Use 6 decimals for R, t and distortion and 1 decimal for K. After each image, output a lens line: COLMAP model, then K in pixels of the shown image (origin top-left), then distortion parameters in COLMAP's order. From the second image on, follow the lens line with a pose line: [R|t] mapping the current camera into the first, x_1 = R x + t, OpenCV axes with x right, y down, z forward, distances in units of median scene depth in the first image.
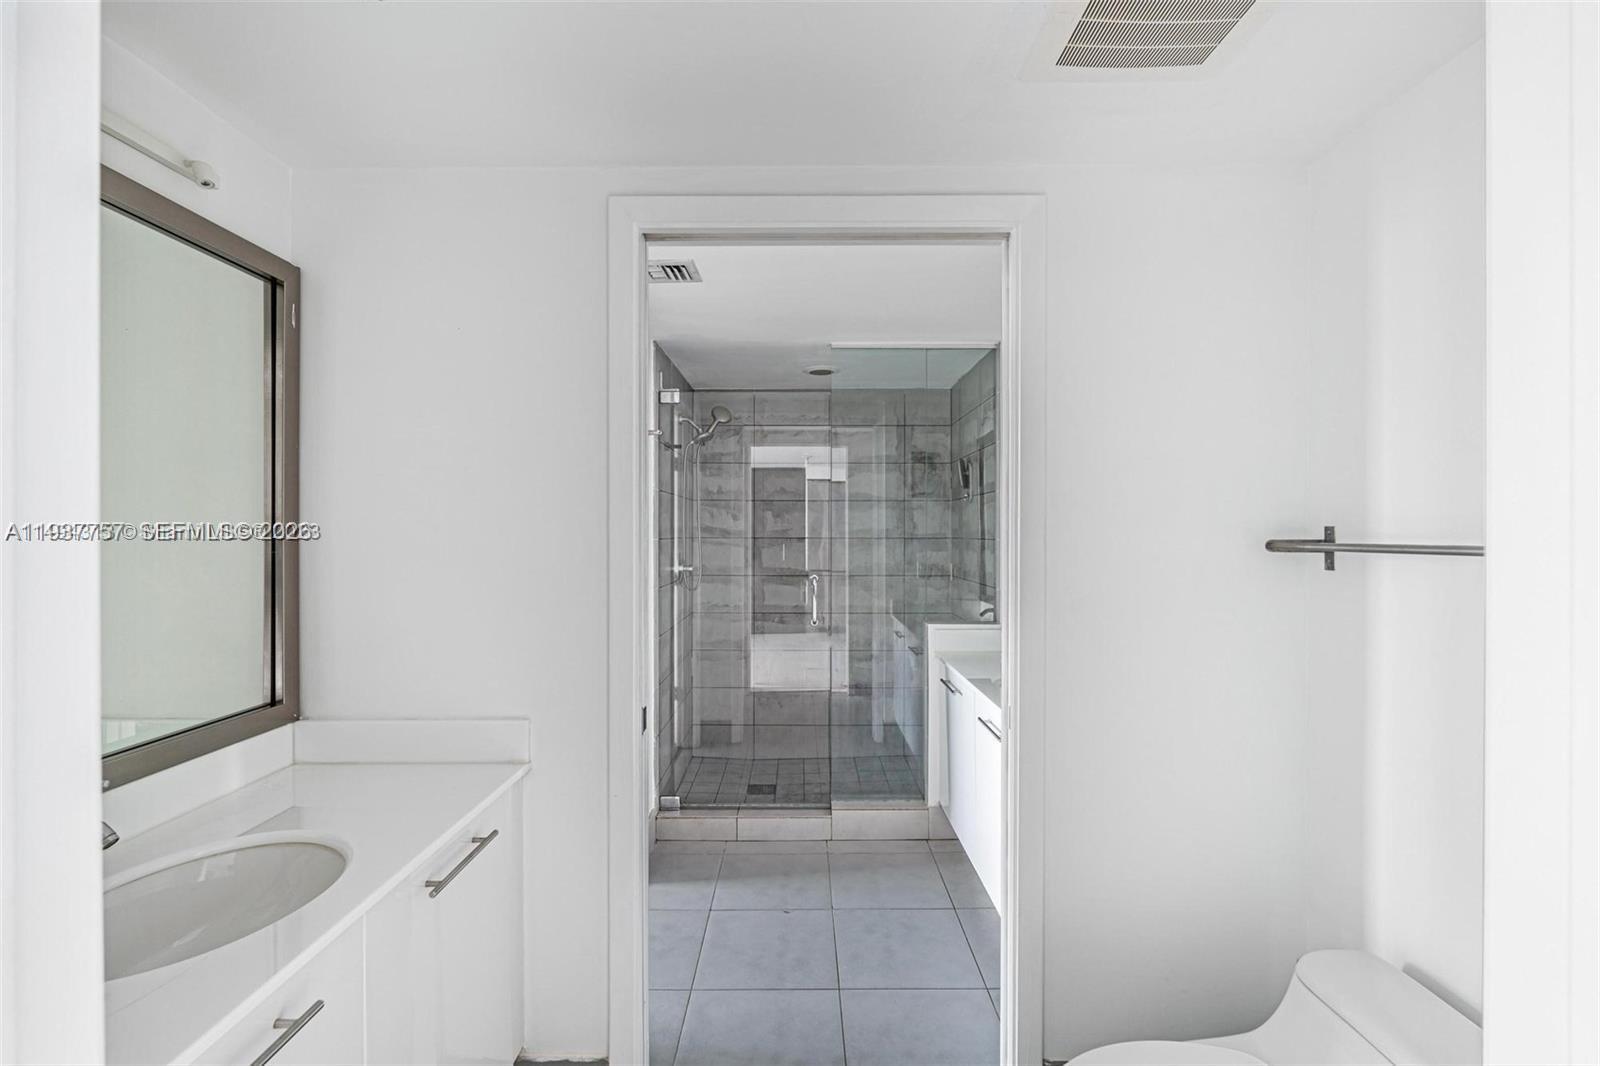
lens RADIAL K [[698.5, 0, 802.9], [0, 698.5, 535.3], [0, 0, 1]] dist [-0.013646, 0.000383]
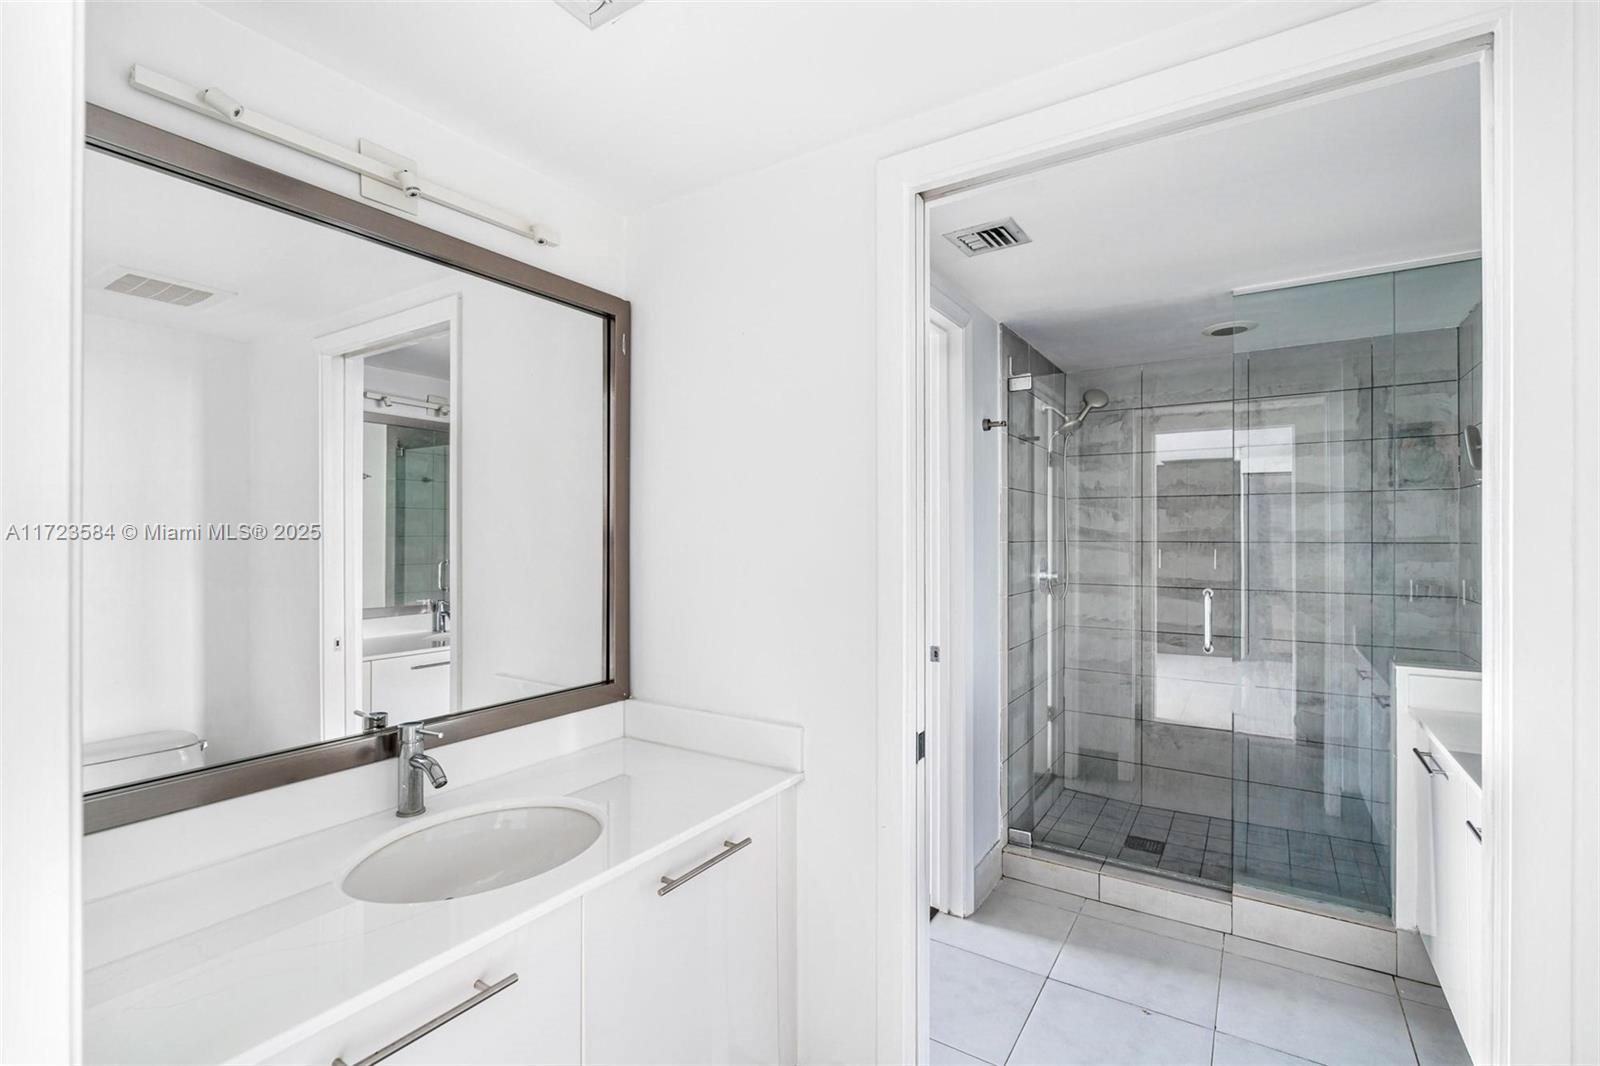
lens RADIAL K [[698.5, 0, 802.9], [0, 698.5, 535.3], [0, 0, 1]] dist [-0.013646, 0.000383]
pose [[0.831823, -0.001263, -0.555039, 0.063258], [-0.002017, 0.999984, -0.005297, 0.001695], [0.555037, 0.005526, 0.831807, 0.087862]]
